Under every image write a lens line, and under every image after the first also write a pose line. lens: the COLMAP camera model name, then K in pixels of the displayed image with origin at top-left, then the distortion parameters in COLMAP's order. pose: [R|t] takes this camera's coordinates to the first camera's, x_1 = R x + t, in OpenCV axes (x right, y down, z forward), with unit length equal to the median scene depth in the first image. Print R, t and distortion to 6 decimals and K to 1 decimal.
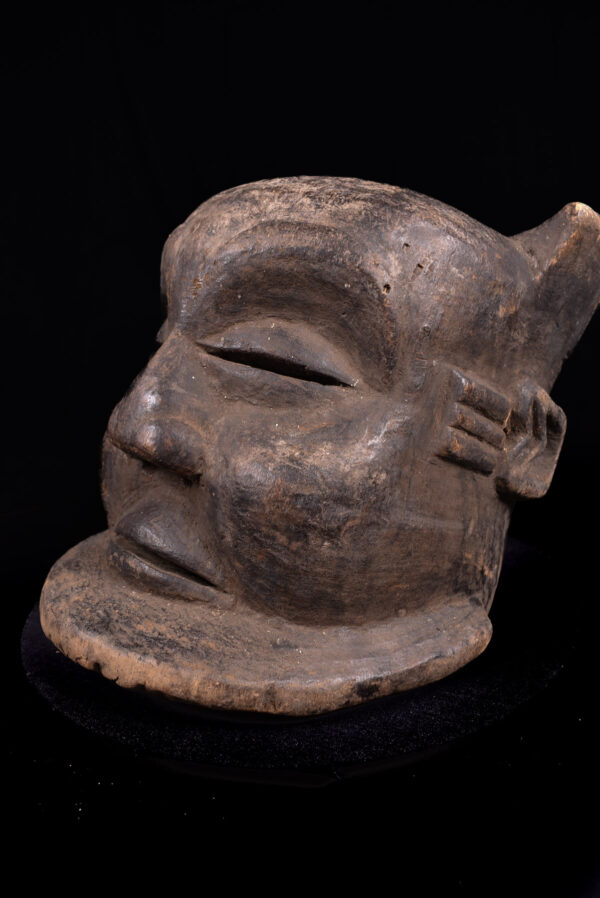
lens RADIAL K [[688.1, 0, 300.6], [0, 688.1, 449.2], [0, 0, 1]] dist [-0.079217, -0.001973]
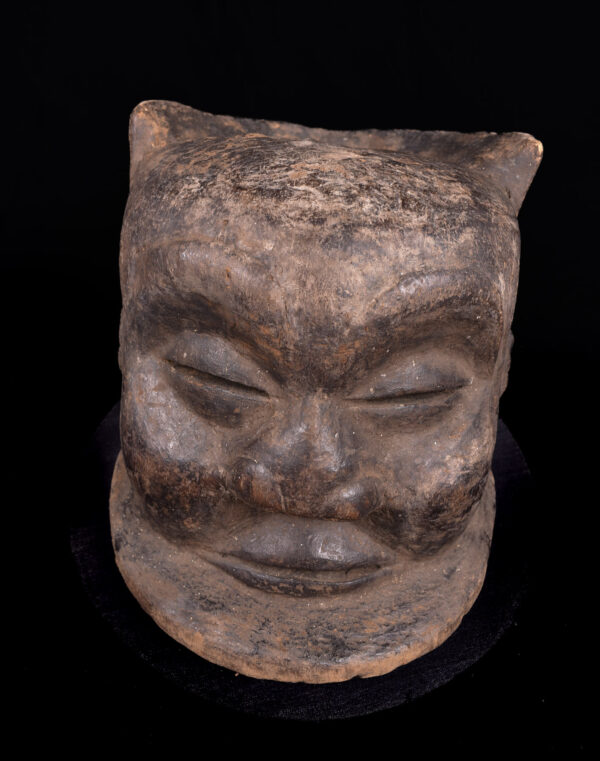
lens RADIAL K [[688.1, 0, 299.6], [0, 688.1, 376.6], [0, 0, 1]] dist [-0.073590, -0.004926]
pose [[0.712816, -0.444733, 0.542316, -0.755240], [0.123141, 0.840593, 0.527484, -0.748140], [-0.690457, -0.309218, 0.653953, 0.419953]]
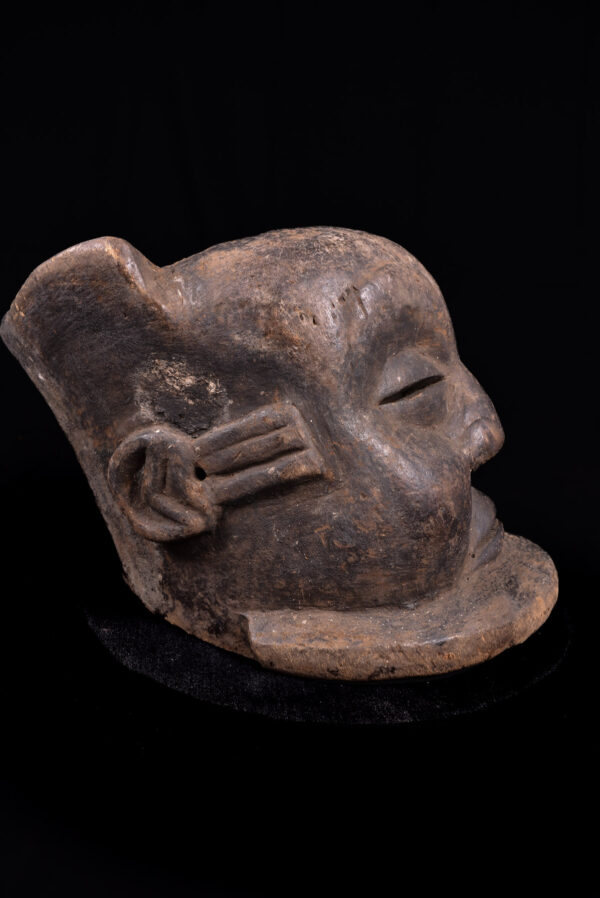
lens RADIAL K [[688.1, 0, 302.4], [0, 688.1, 451.4], [0, 0, 1]] dist [-0.079217, -0.001973]
pose [[-0.569356, -0.181190, 0.801875, -1.152645], [0.172365, 0.927418, 0.331943, -0.523070], [-0.803818, 0.327209, -0.496800, 2.049138]]
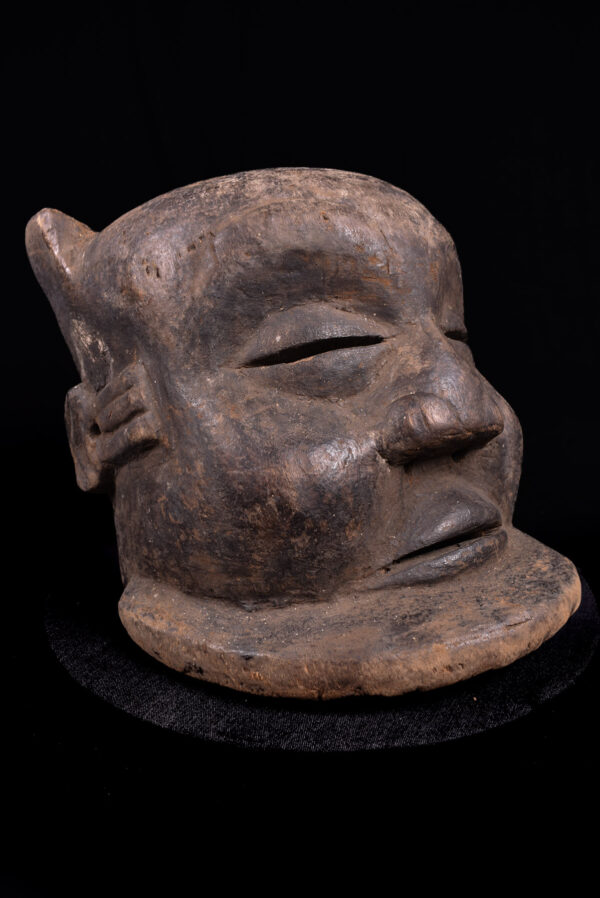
lens RADIAL K [[688.1, 0, 301.4], [0, 688.1, 452.2], [0, 0, 1]] dist [-0.079217, -0.001973]
pose [[0.049678, -0.227148, 0.972592, -1.275922], [0.255651, 0.944245, 0.207469, -0.258329], [-0.965492, 0.238338, 0.104979, 1.184577]]
